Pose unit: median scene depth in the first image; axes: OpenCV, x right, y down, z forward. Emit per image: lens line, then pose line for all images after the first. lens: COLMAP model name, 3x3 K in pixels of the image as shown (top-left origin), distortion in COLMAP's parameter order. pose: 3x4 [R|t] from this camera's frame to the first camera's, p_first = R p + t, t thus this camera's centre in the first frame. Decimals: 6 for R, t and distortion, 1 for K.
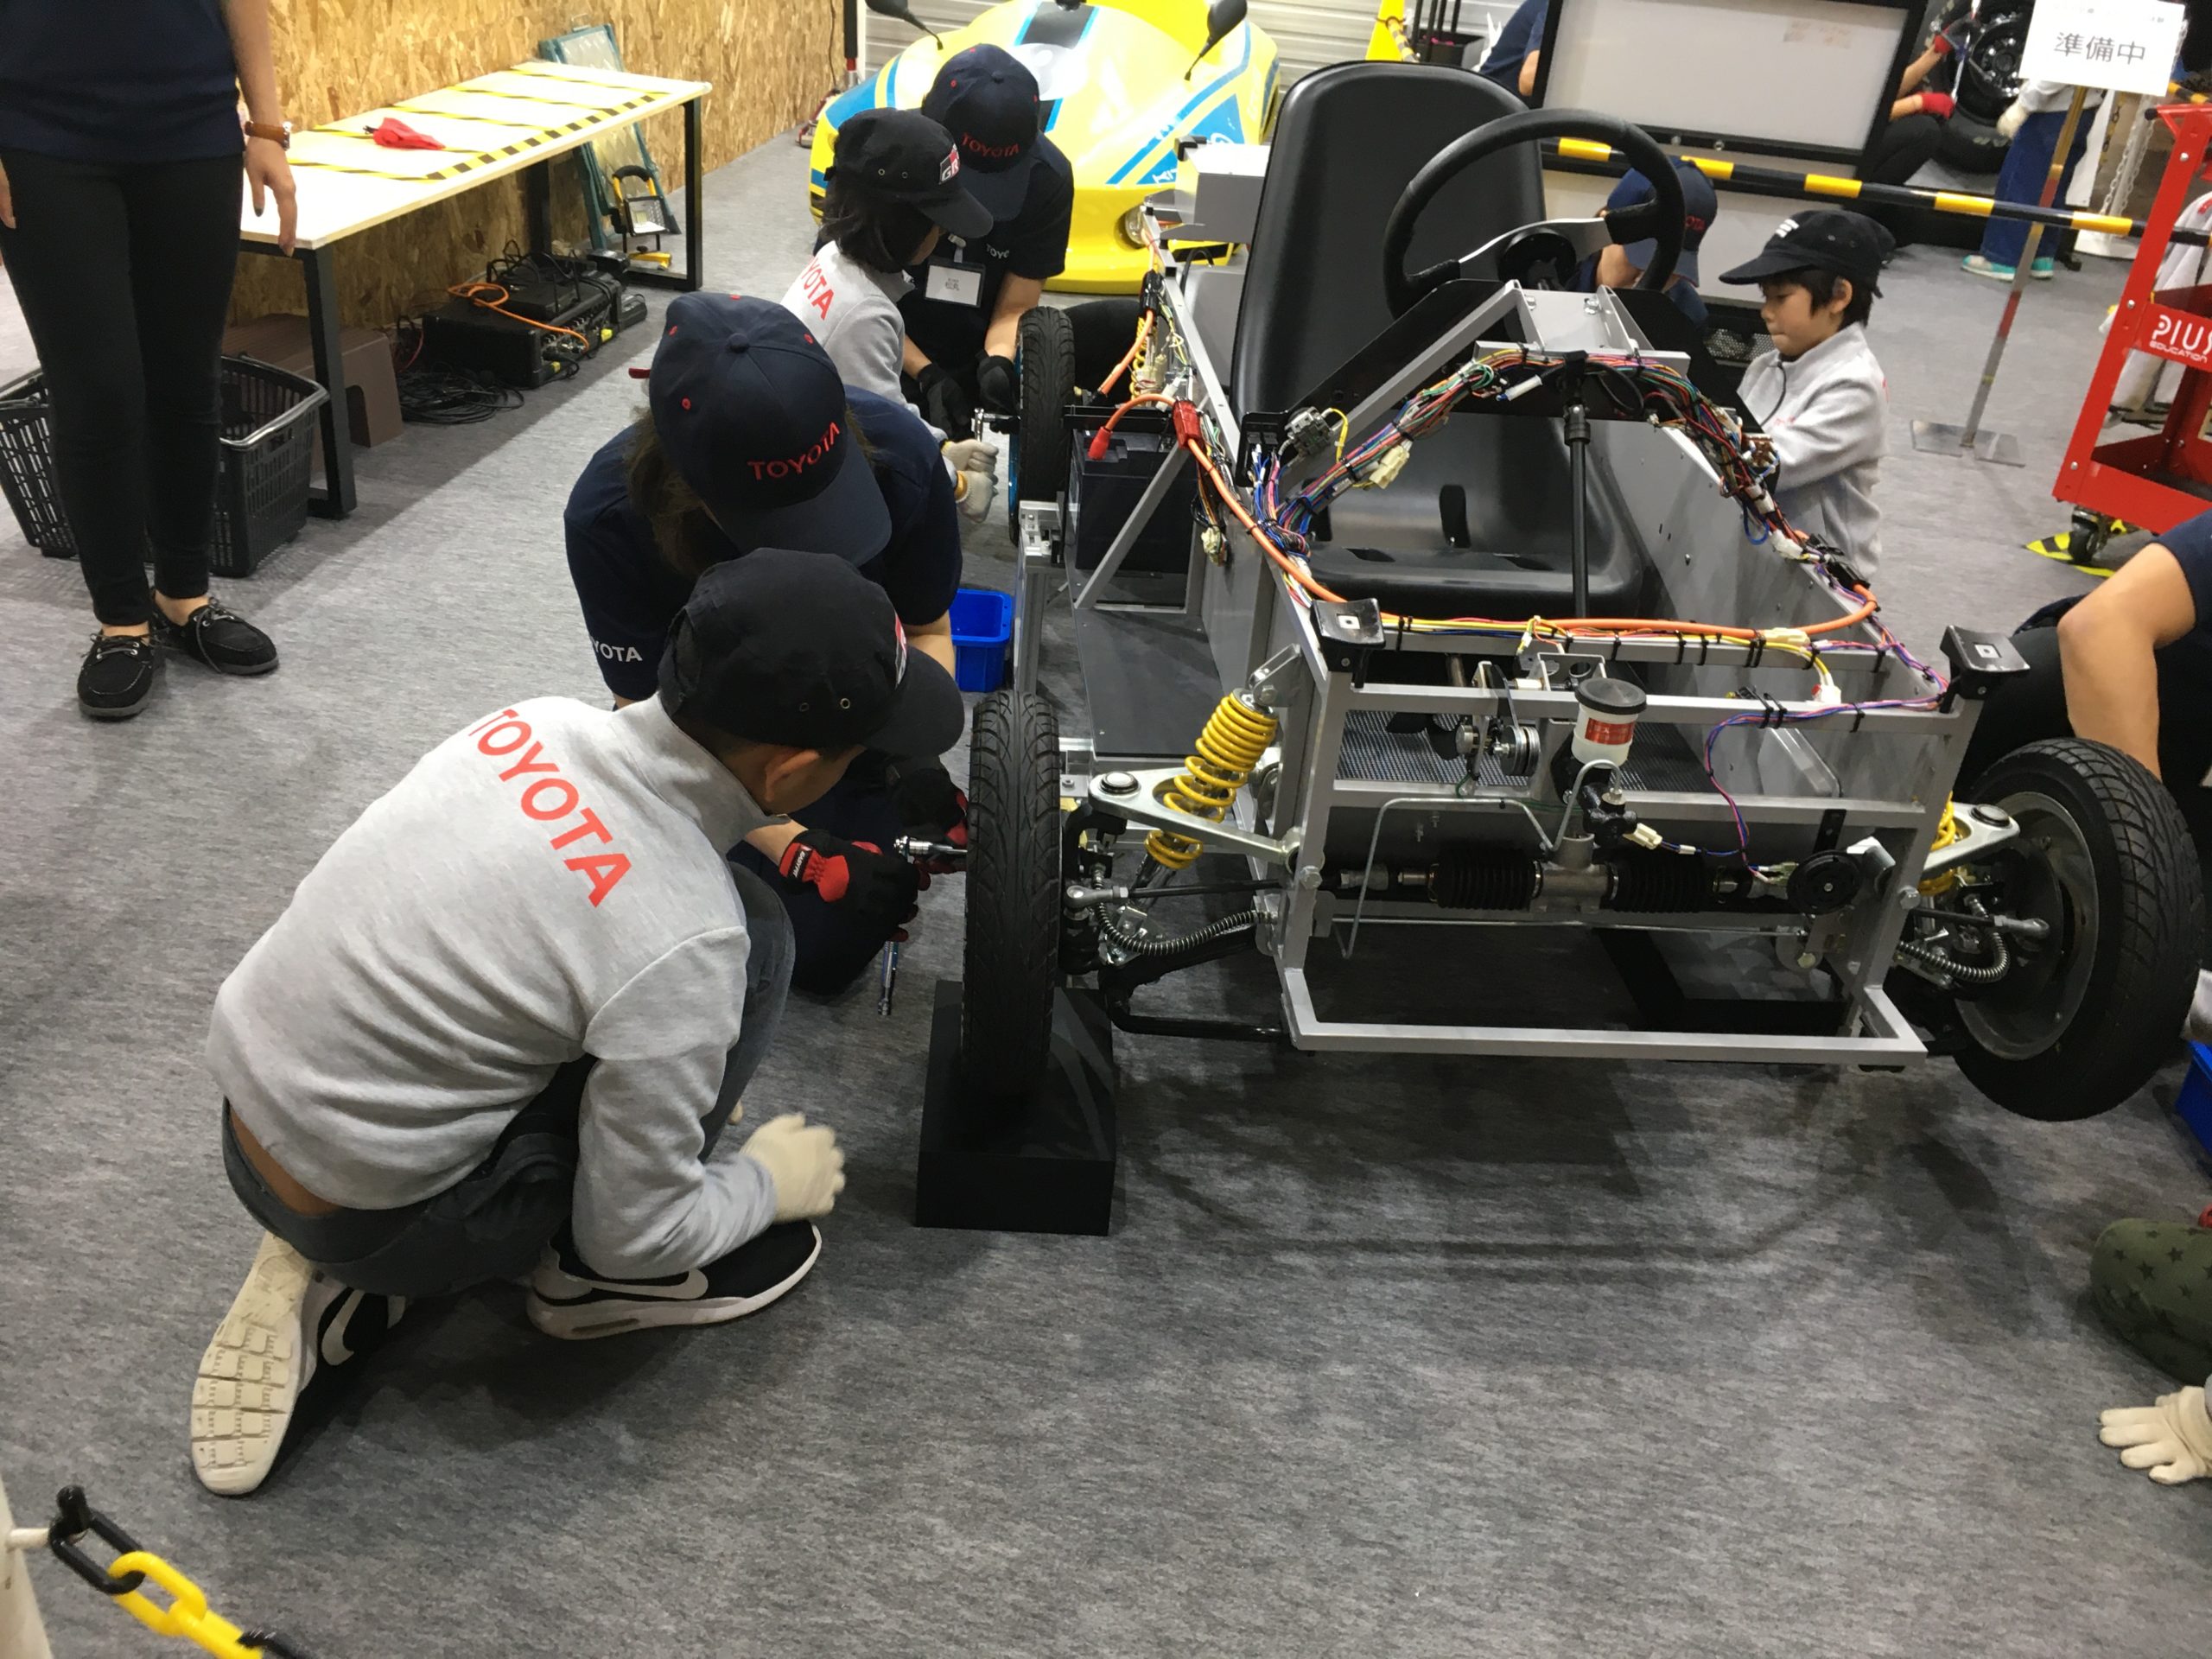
lens RADIAL K [[1839.5, 0, 1108.7], [0, 1839.5, 821.5], [0, 0, 1]] dist [0.069023, -0.087373]
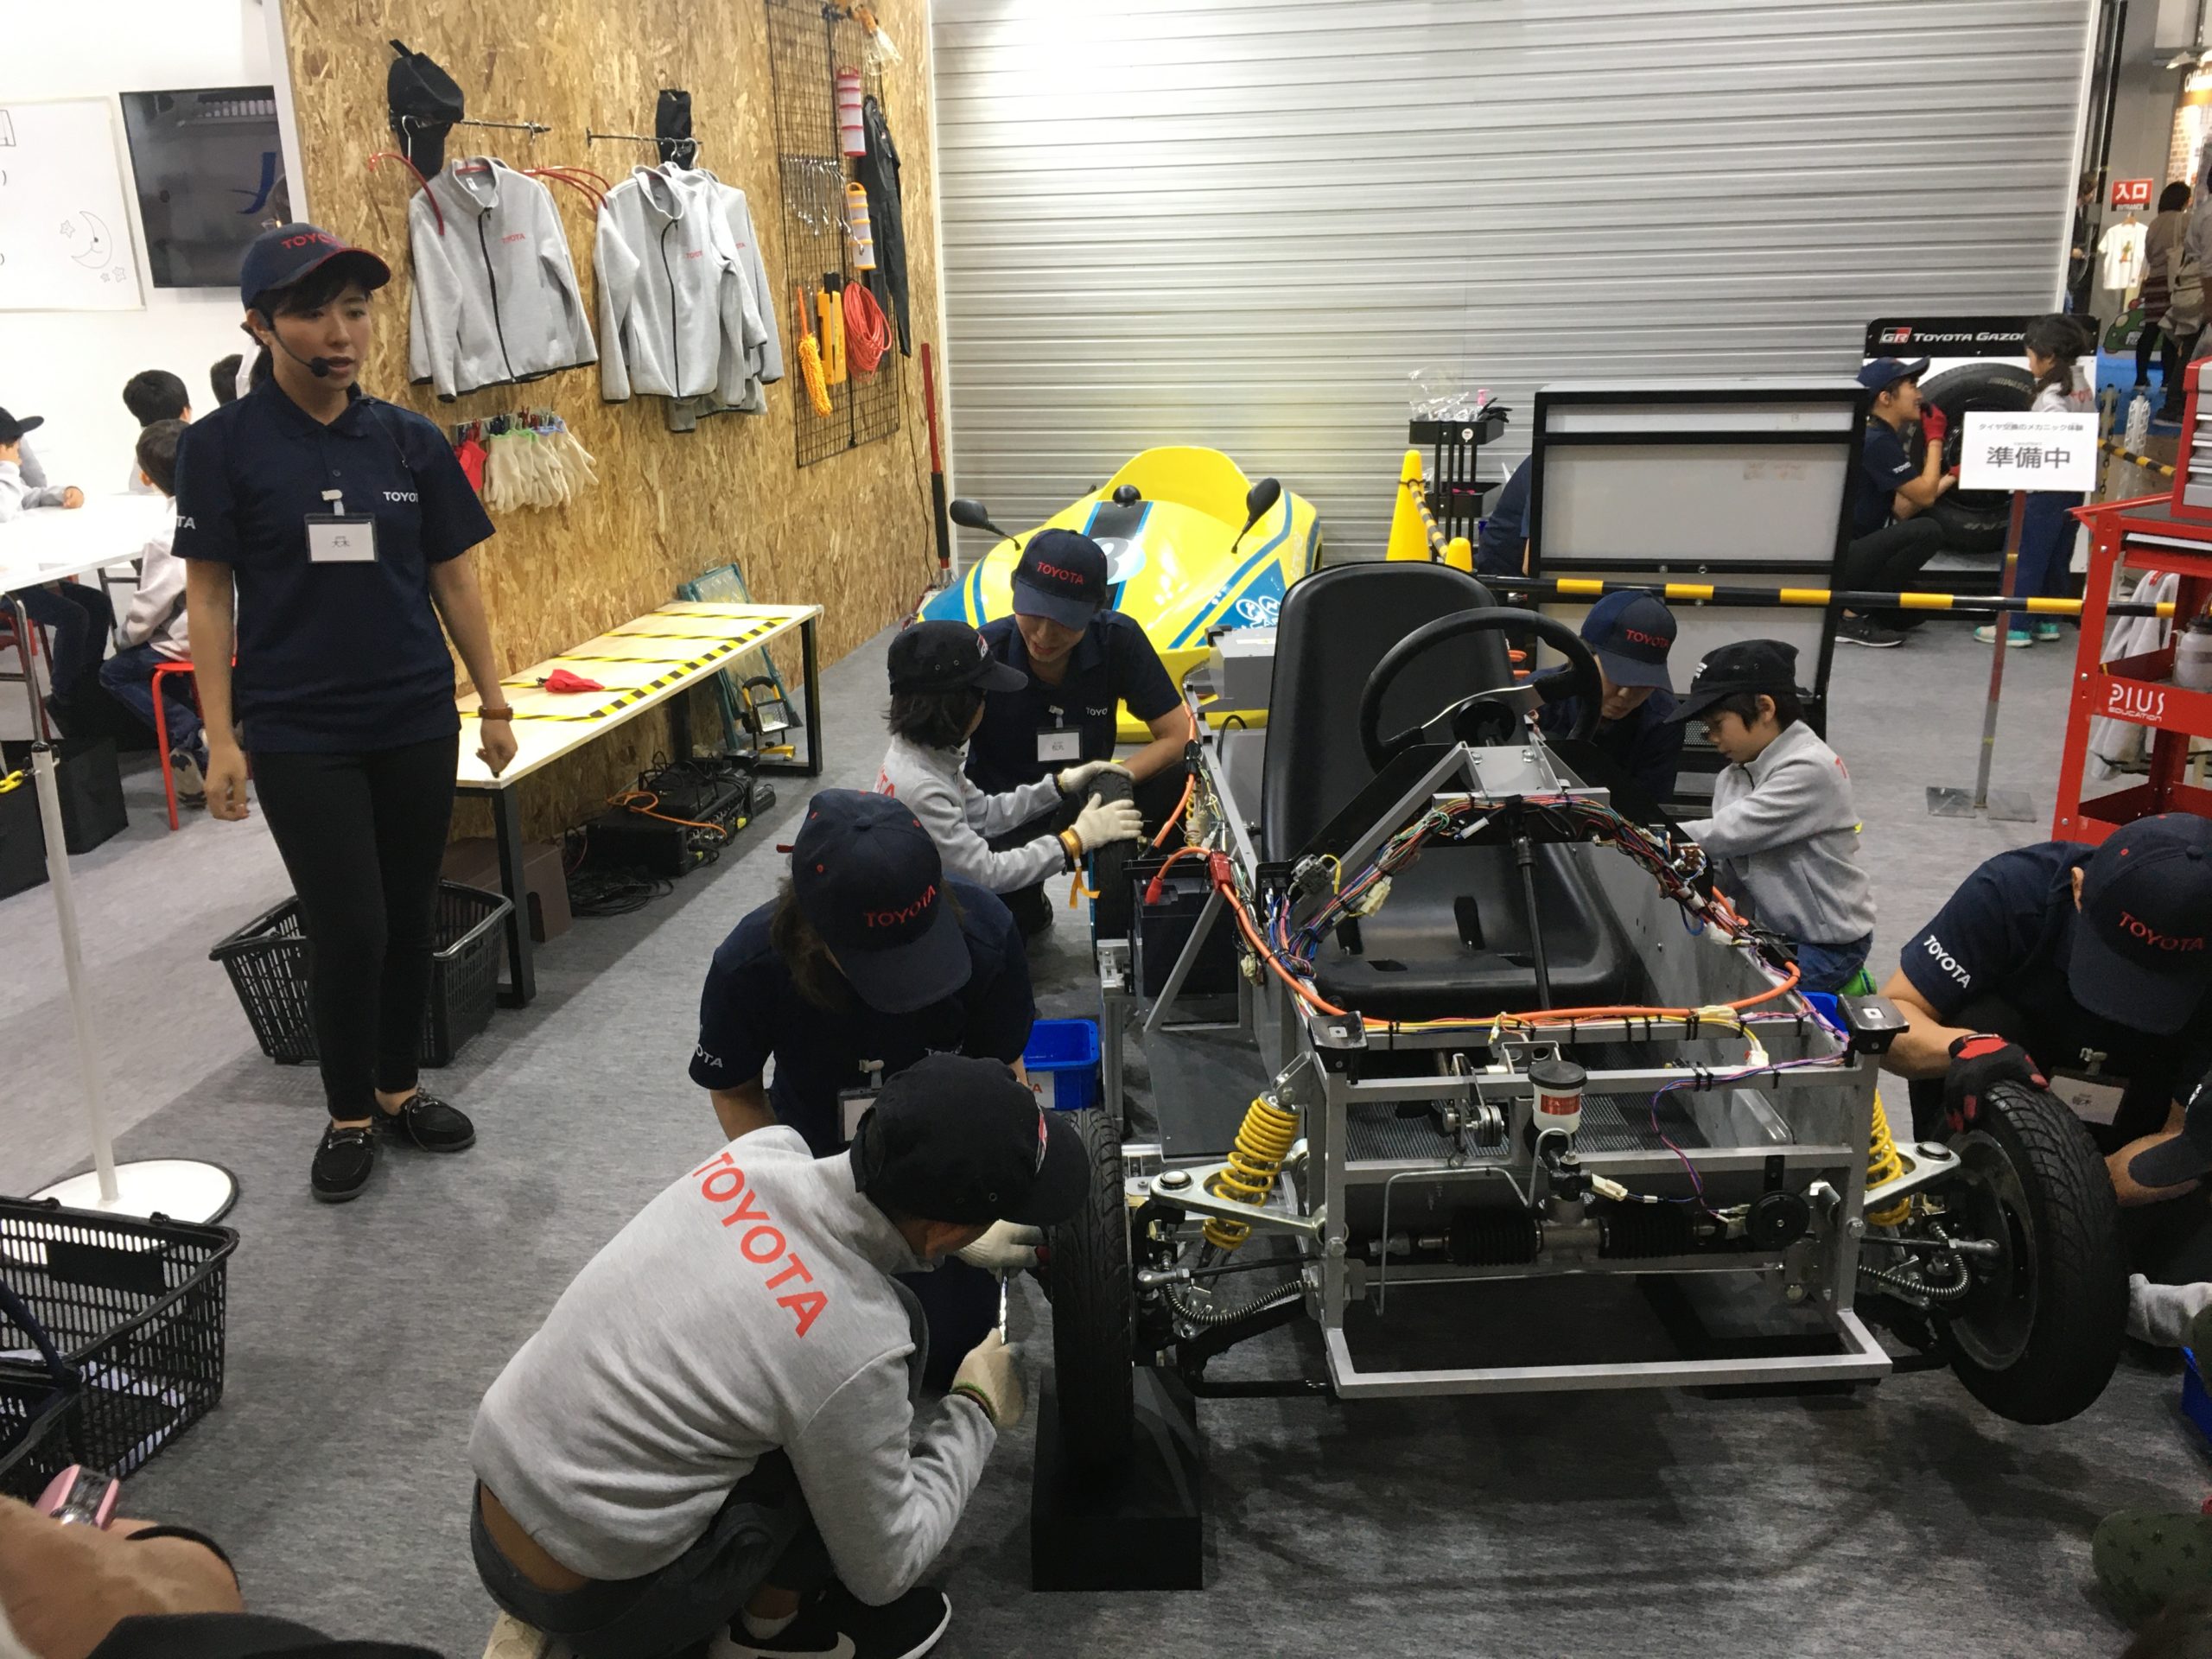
lens RADIAL K [[1866.1, 0, 1106.0], [0, 1866.1, 829.5], [0, 0, 1]] dist [0.083348, -0.109414]
pose [[0.993460, -0.093348, -0.065758, 0.058658], [0.077303, 0.973692, -0.214356, 0.014034], [0.084038, 0.207871, 0.974540, -0.221542]]
